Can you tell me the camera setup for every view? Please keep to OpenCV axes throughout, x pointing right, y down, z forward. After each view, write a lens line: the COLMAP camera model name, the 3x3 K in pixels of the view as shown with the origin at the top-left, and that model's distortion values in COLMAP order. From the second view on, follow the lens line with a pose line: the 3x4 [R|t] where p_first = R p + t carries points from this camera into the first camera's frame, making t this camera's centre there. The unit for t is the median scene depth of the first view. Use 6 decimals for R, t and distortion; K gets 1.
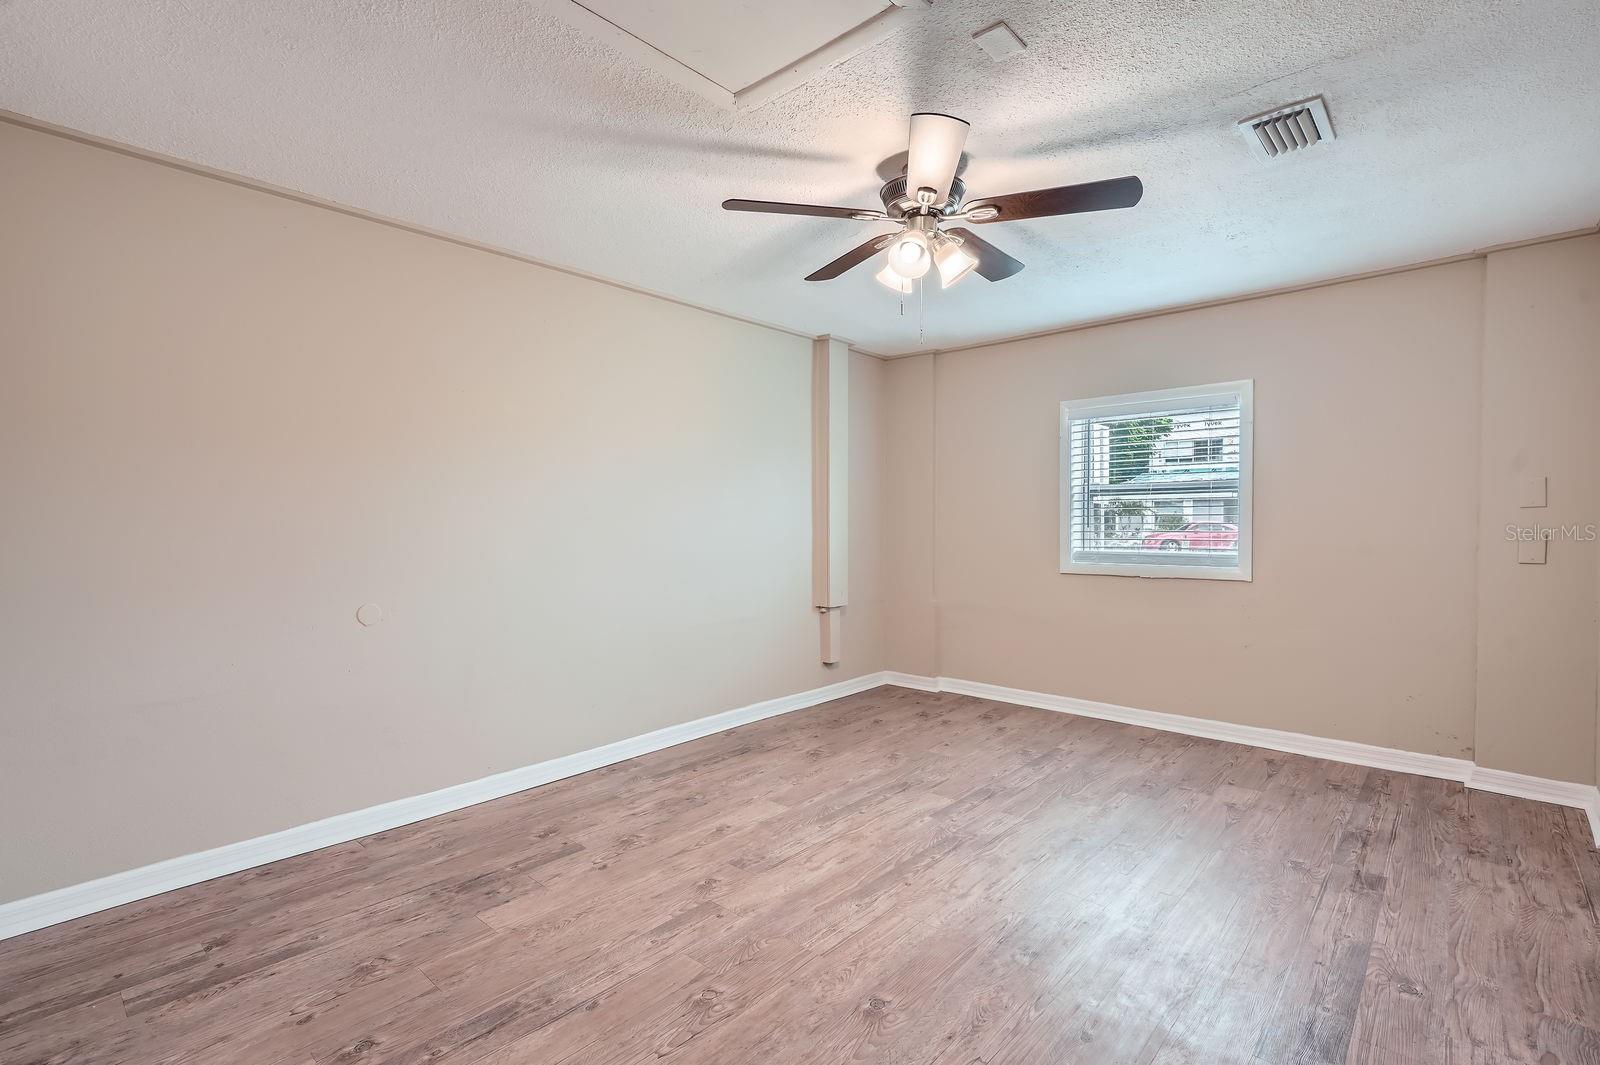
lens RADIAL K [[733.1, 0, 801.4], [0, 733.1, 533.2], [0, 0, 1]] dist [-0.003488, -0.000332]
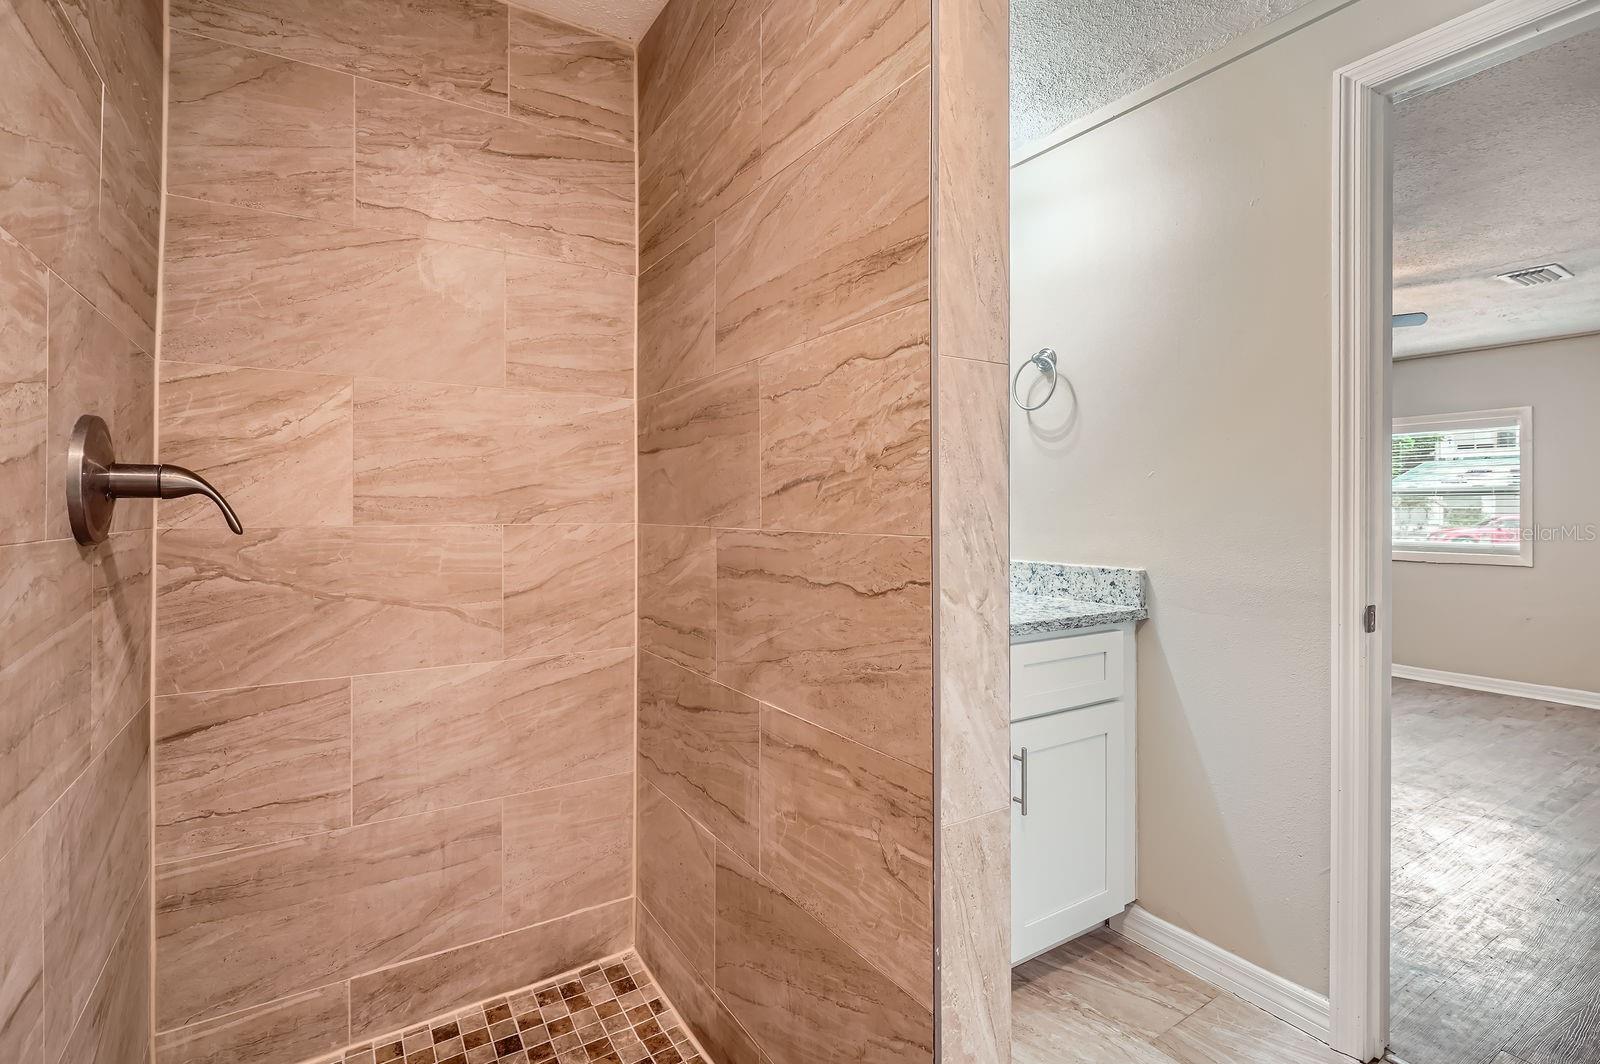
lens RADIAL K [[733.1, 0, 795.6], [0, 733.1, 521.0], [0, 0, 1]] dist [-0.003488, -0.000332]
pose [[0.962079, -0.003744, -0.272744, -0.245343], [0.000617, 0.999933, -0.011550, 0.000844], [0.272769, 0.010944, 0.962017, -0.521512]]
